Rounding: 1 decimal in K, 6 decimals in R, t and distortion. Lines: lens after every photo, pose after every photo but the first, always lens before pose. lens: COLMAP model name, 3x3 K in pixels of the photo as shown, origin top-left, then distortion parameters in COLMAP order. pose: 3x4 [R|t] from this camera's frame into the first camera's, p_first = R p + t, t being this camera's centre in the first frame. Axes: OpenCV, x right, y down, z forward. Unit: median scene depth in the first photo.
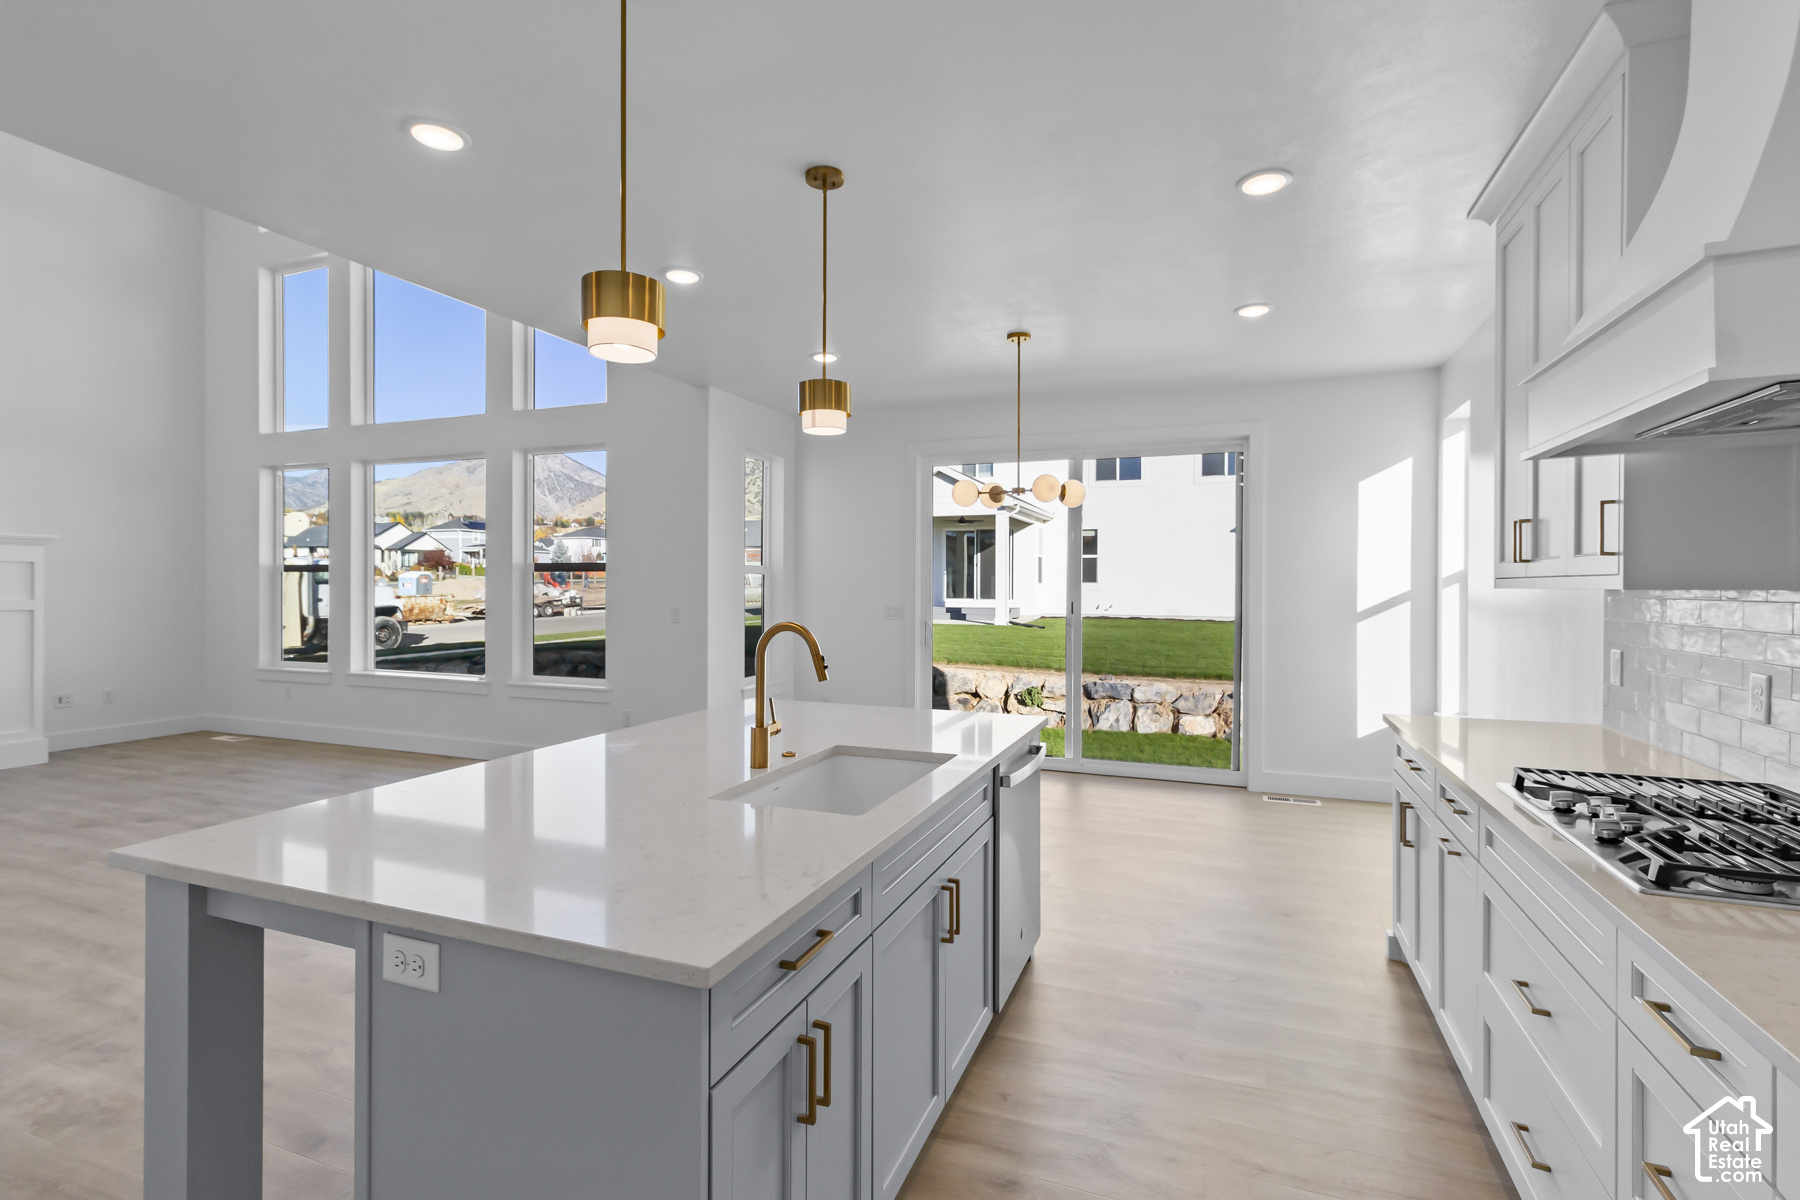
lens RADIAL K [[844.5, 0, 907.3], [0, 844.5, 590.3], [0, 0, 1]] dist [0.003966, 0.000681]
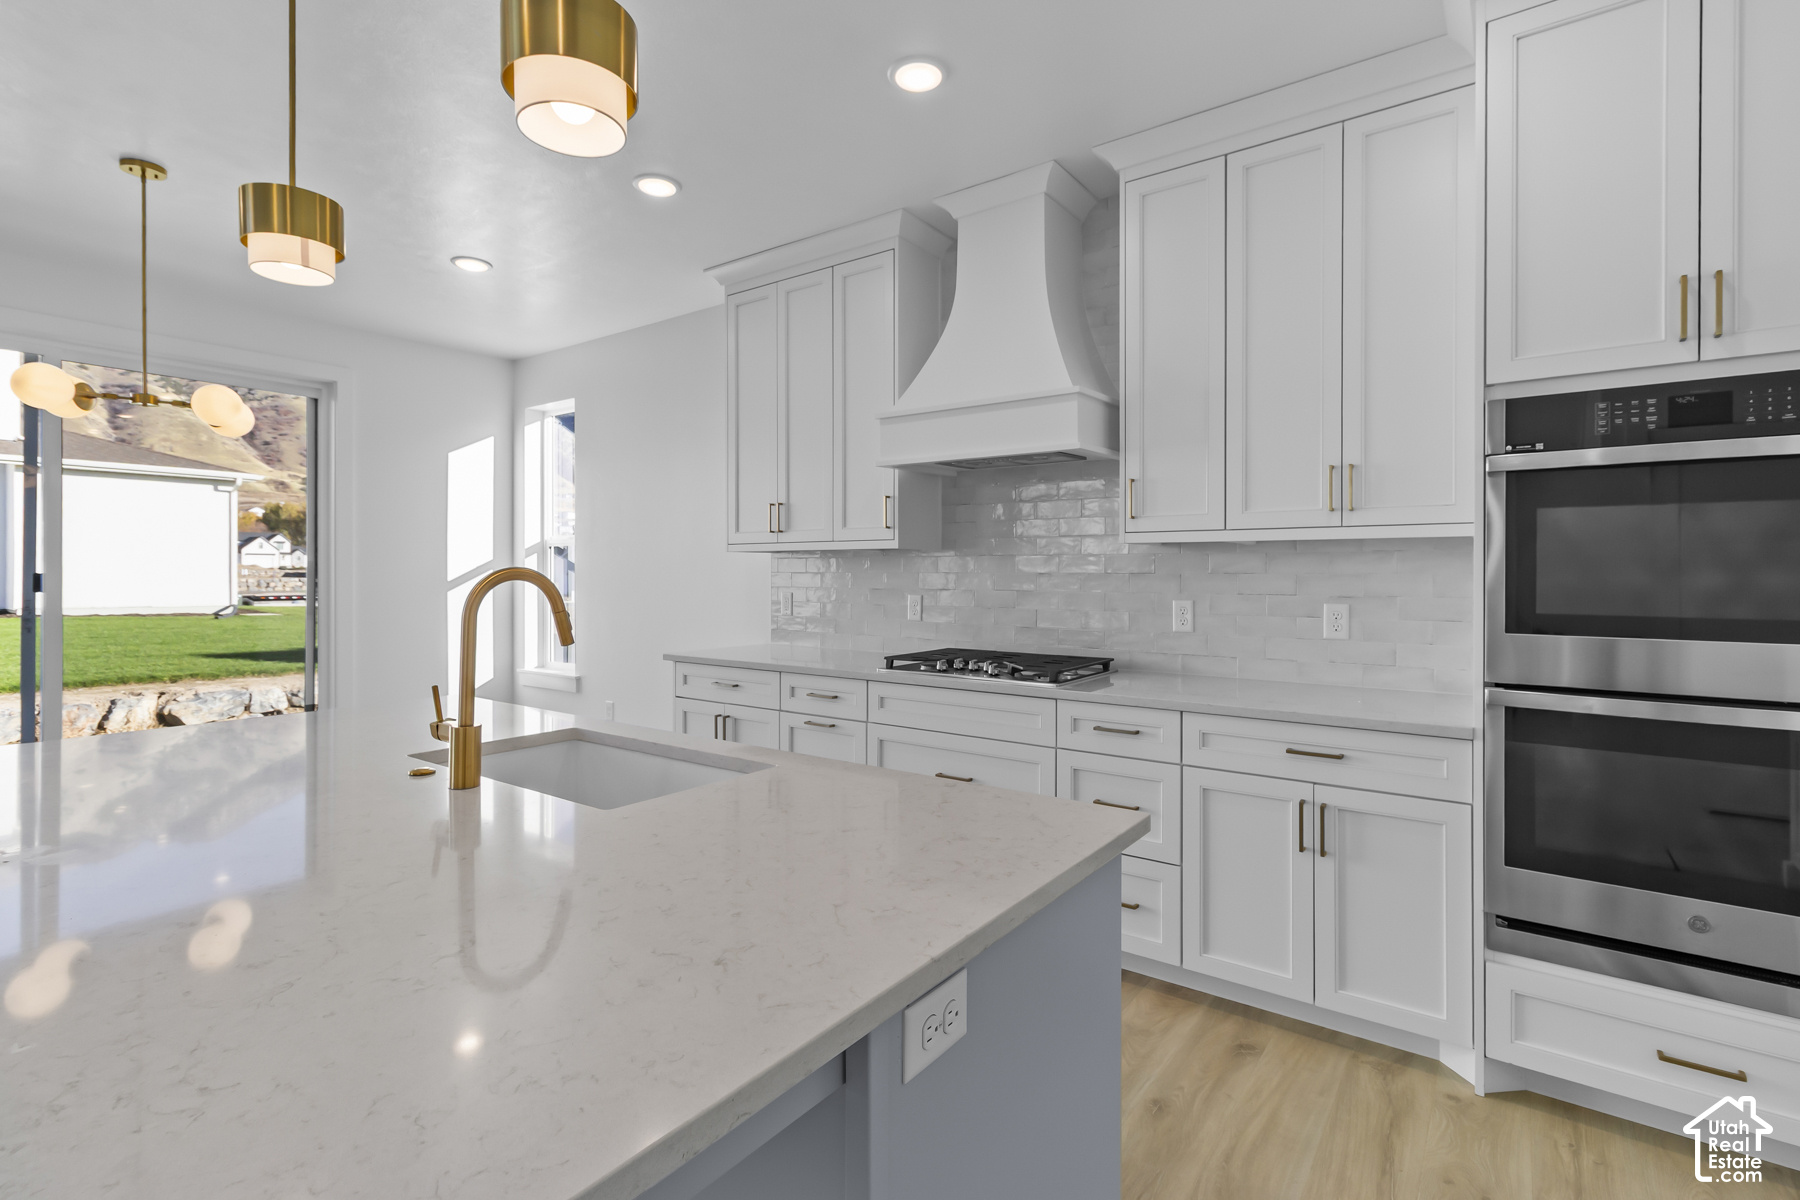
lens RADIAL K [[844.5, 0, 895.7], [0, 844.5, 586.4], [0, 0, 1]] dist [0.003966, 0.000681]
pose [[0.262597, -0.013765, 0.964807, -0.041179], [0.000933, 0.999901, 0.014012, 0.002479], [-0.964905, -0.002779, 0.262584, 0.028046]]
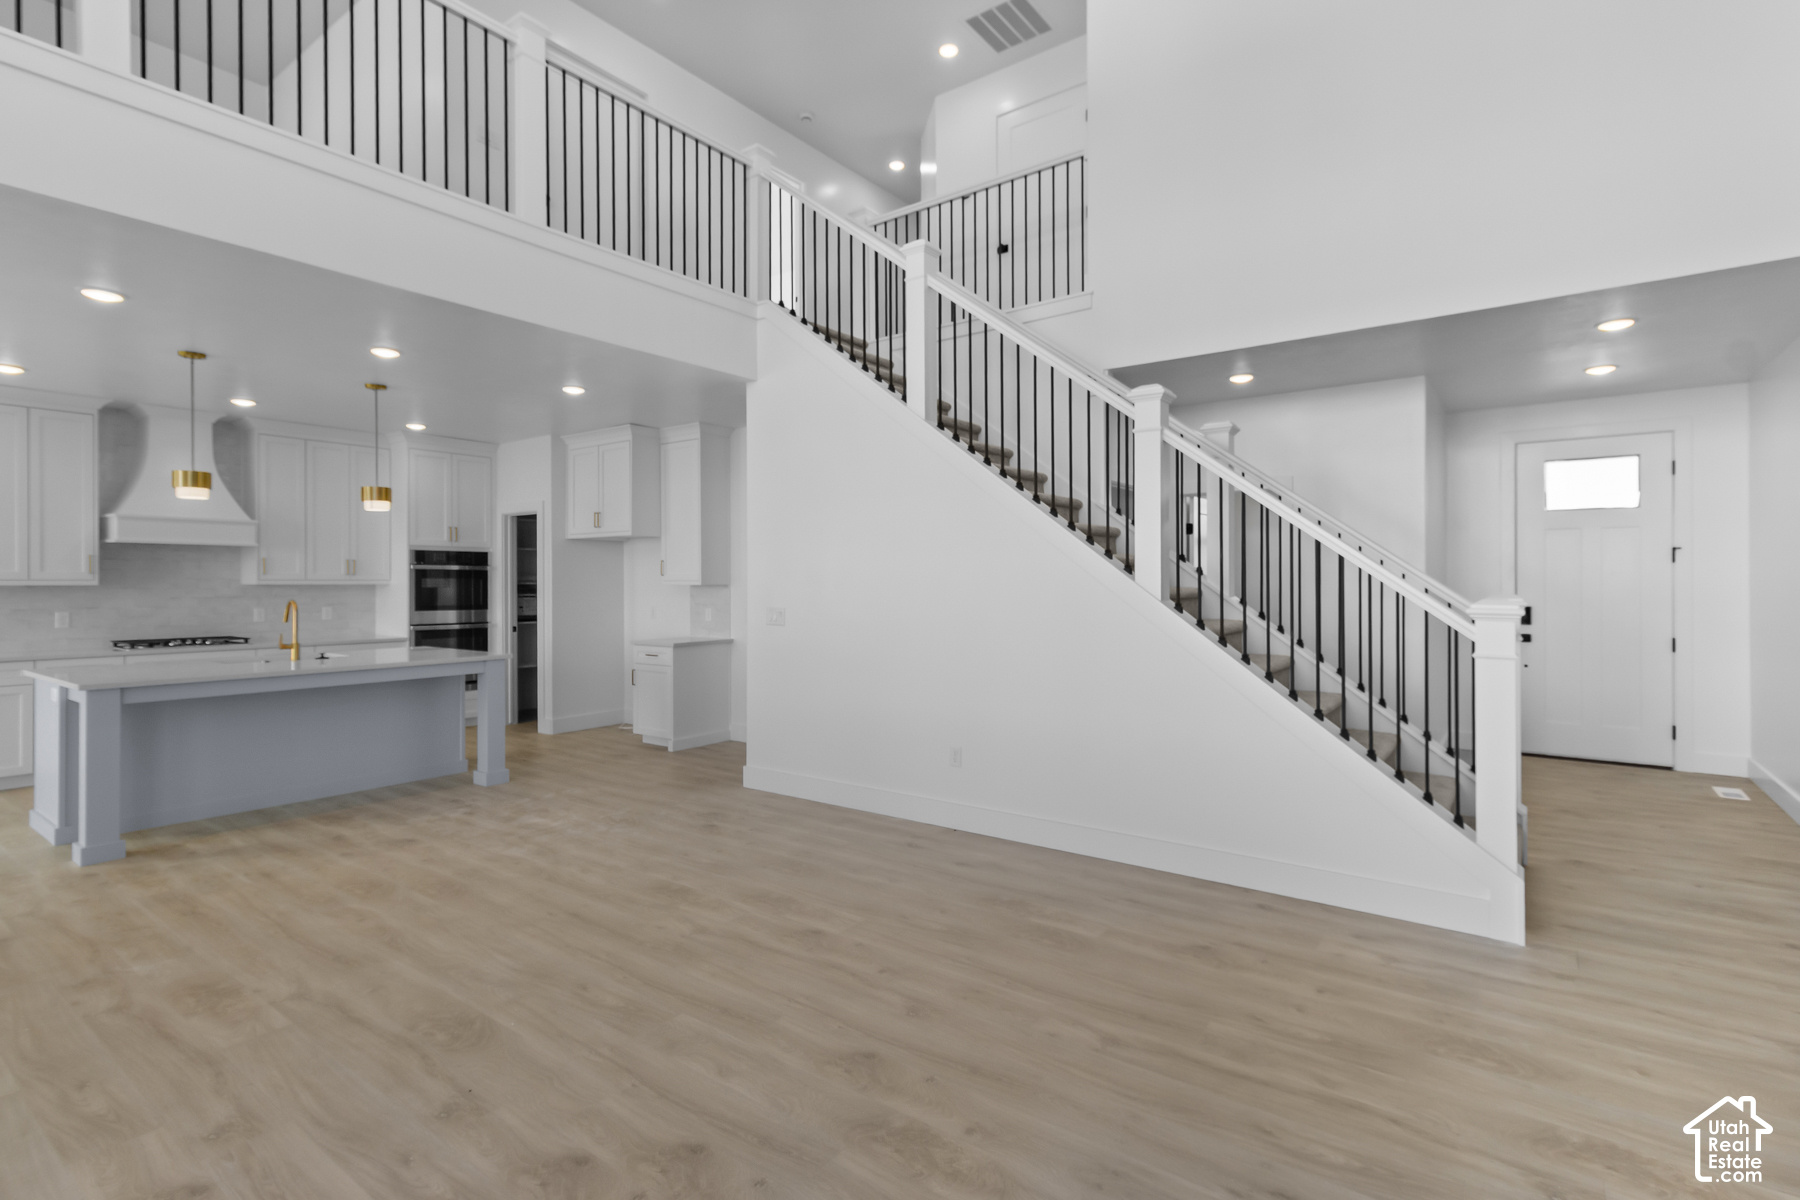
lens RADIAL K [[793.6, 0, 893.3], [0, 793.6, 587.4], [0, 0, 1]] dist [0.000784, 0.000038]
pose [[-0.972351, -0.005788, 0.233451, -0.133651], [-0.002950, 0.999917, 0.012502, -0.002234], [-0.233504, 0.011468, -0.972288, 0.161124]]
